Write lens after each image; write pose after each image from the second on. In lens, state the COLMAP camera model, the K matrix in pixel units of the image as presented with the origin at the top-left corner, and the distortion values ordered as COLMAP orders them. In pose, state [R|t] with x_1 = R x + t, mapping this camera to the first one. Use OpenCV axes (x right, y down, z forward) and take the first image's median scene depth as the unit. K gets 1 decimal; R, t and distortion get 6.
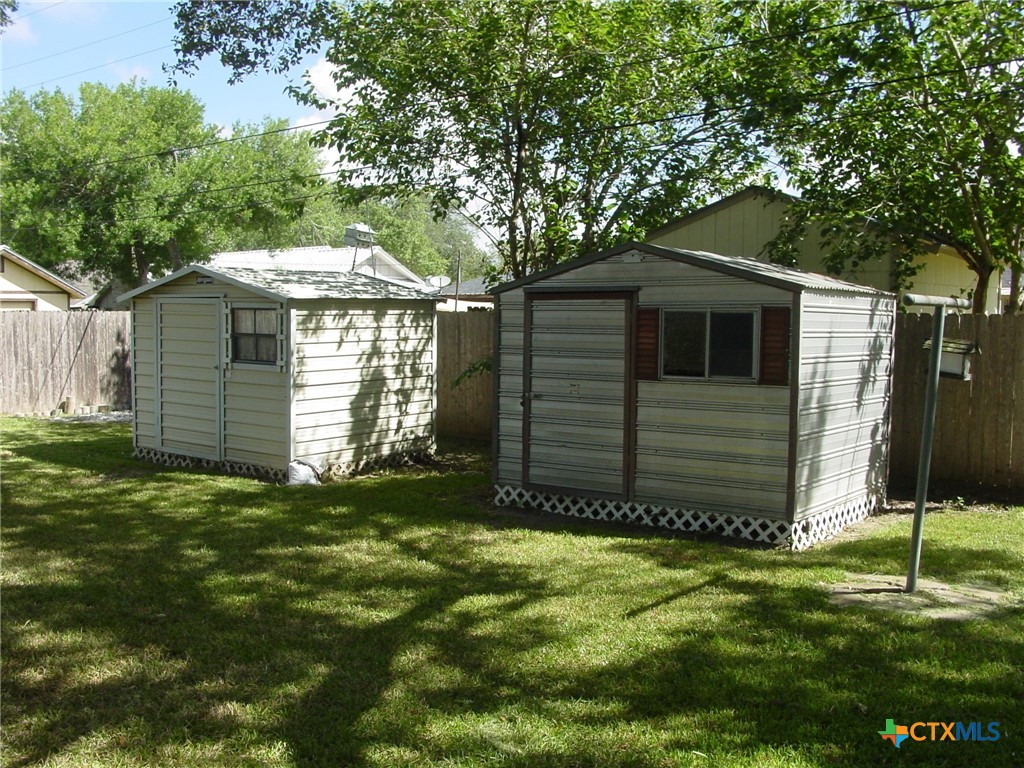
lens RADIAL K [[1037.9, 0, 507.8], [0, 1037.9, 387.4], [0, 0, 1]] dist [-0.100314, 0.000000]
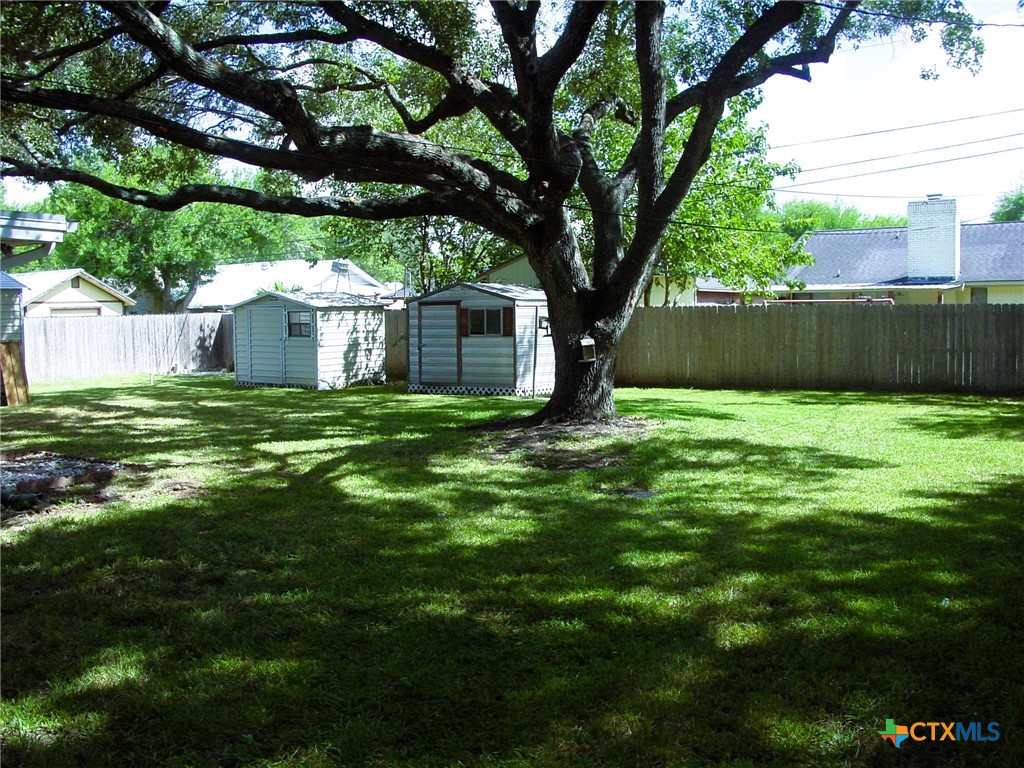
lens RADIAL K [[1037.9, 0, 517.0], [0, 1037.9, 381.8], [0, 0, 1]] dist [-0.100314, 0.000000]
pose [[0.998883, -0.022488, 0.041566, 0.117471], [0.022505, 0.999747, 0.000056, 0.080433], [-0.041556, 0.000879, 0.999136, -1.168646]]
